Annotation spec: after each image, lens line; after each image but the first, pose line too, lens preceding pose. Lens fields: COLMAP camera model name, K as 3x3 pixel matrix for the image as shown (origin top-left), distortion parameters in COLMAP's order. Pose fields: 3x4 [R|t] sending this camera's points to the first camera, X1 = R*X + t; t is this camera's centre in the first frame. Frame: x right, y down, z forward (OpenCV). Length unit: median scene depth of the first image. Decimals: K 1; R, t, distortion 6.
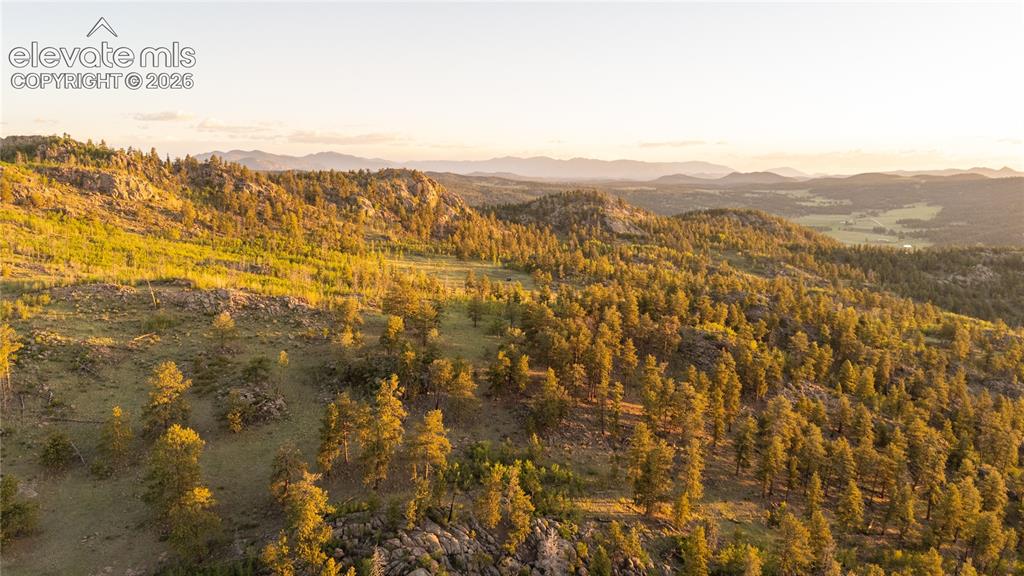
lens RADIAL K [[749.4, 0, 512.0], [0, 749.4, 288.0], [0, 0, 1]] dist [0.075018, -0.062330]
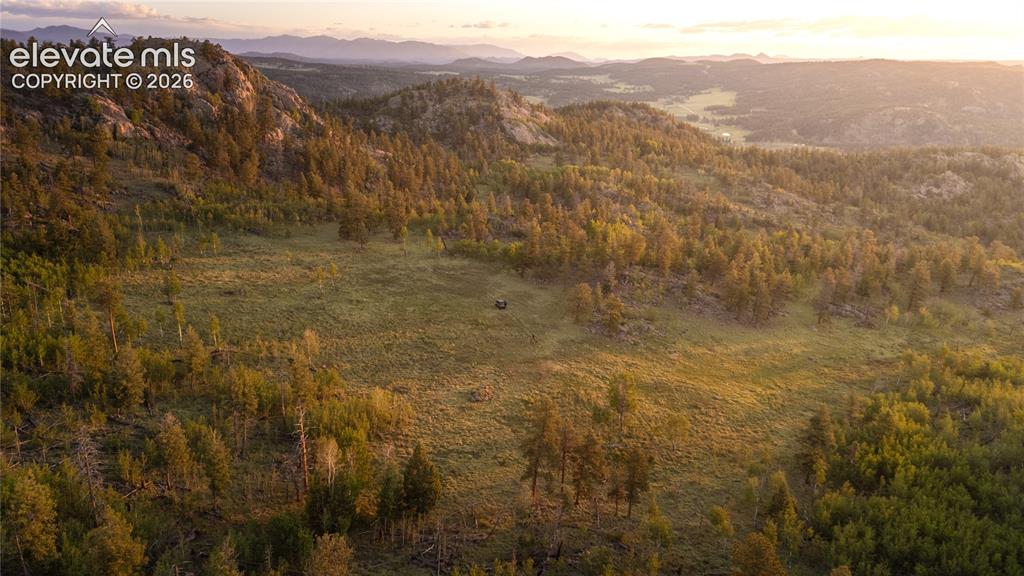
lens RADIAL K [[749.4, 0, 512.0], [0, 749.4, 288.0], [0, 0, 1]] dist [0.075018, -0.062330]
pose [[0.962838, -0.073668, 0.259840, -0.092681], [0.034928, 0.987966, 0.150676, -0.072289], [-0.267813, -0.136000, 0.953824, 0.506077]]
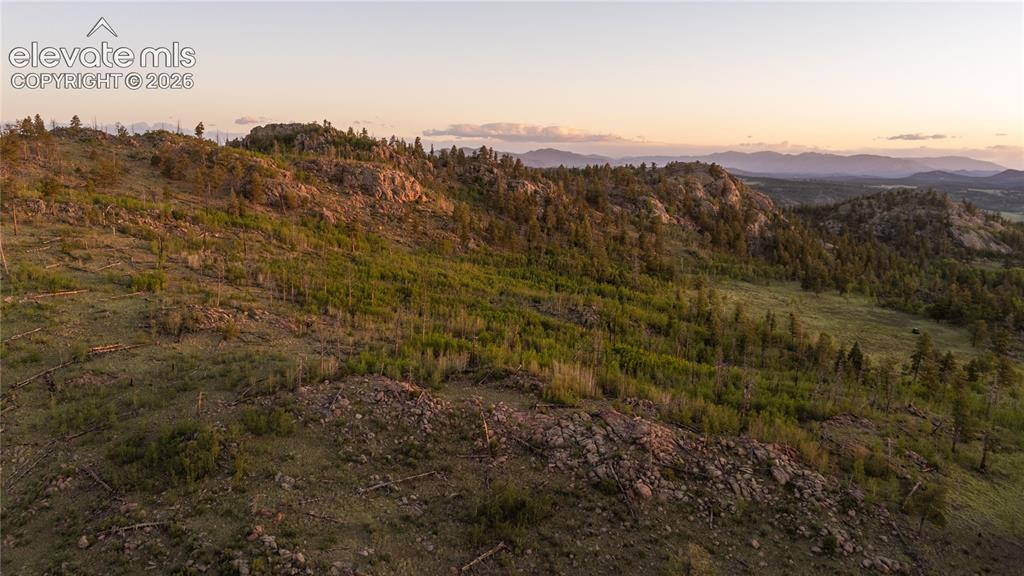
lens RADIAL K [[749.4, 0, 512.0], [0, 749.4, 288.0], [0, 0, 1]] dist [0.075018, -0.062330]
pose [[0.961126, 0.048897, -0.271746, -0.139086], [-0.047496, 0.998802, 0.011736, -0.033635], [0.271995, 0.001627, 0.962297, 0.233125]]
